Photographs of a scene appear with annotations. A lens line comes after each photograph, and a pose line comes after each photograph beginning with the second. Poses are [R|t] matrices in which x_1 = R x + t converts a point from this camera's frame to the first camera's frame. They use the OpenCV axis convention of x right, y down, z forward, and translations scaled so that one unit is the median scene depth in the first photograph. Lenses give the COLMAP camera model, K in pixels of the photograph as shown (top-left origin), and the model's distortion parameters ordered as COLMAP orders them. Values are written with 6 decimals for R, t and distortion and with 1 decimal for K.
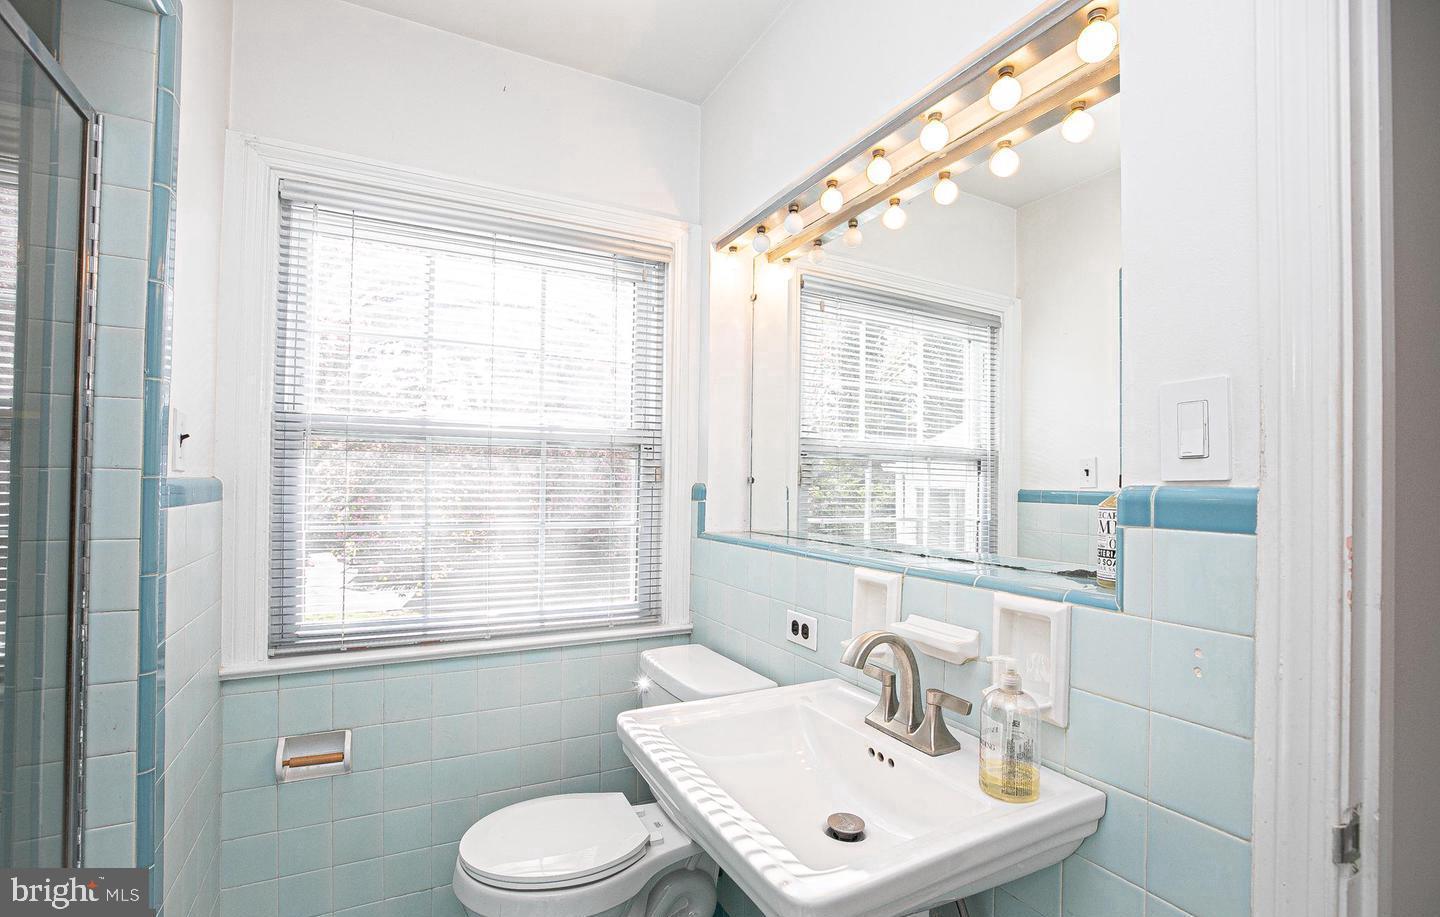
lens RADIAL K [[647.3, 0, 713.4], [0, 647.3, 479.0], [0, 0, 1]] dist [0.000111, 0.000154]
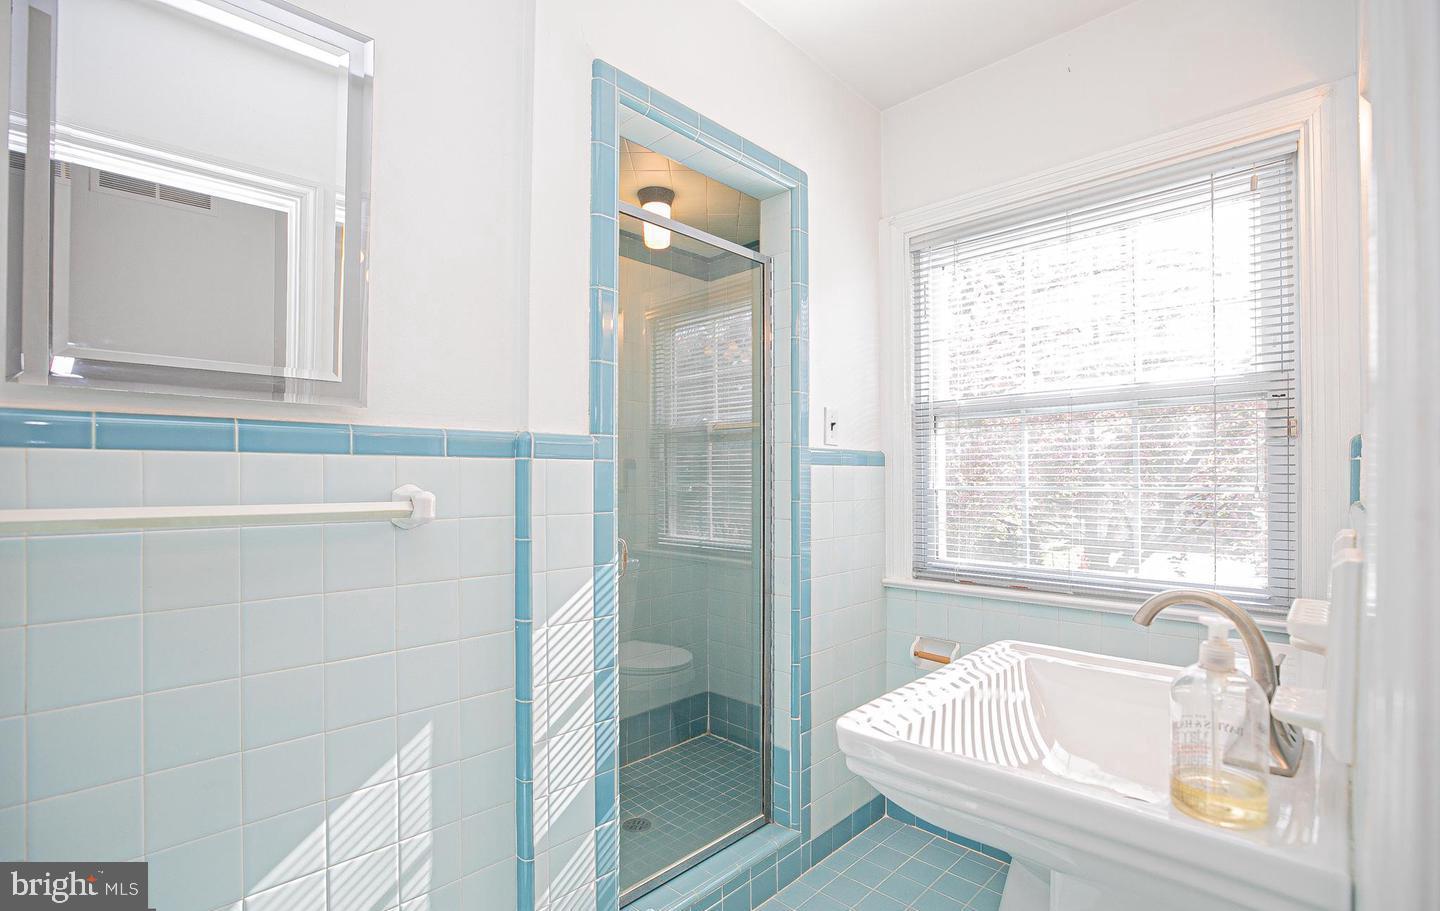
lens RADIAL K [[656.5, 0, 720.6], [0, 656.5, 470.0], [0, 0, 1]] dist [-0.043699, 0.017666]
pose [[0.342771, -0.023050, -0.939136, 0.483698], [0.021768, 0.999625, -0.016589, 0.051983], [0.939167, -0.014757, 0.343144, 0.109499]]
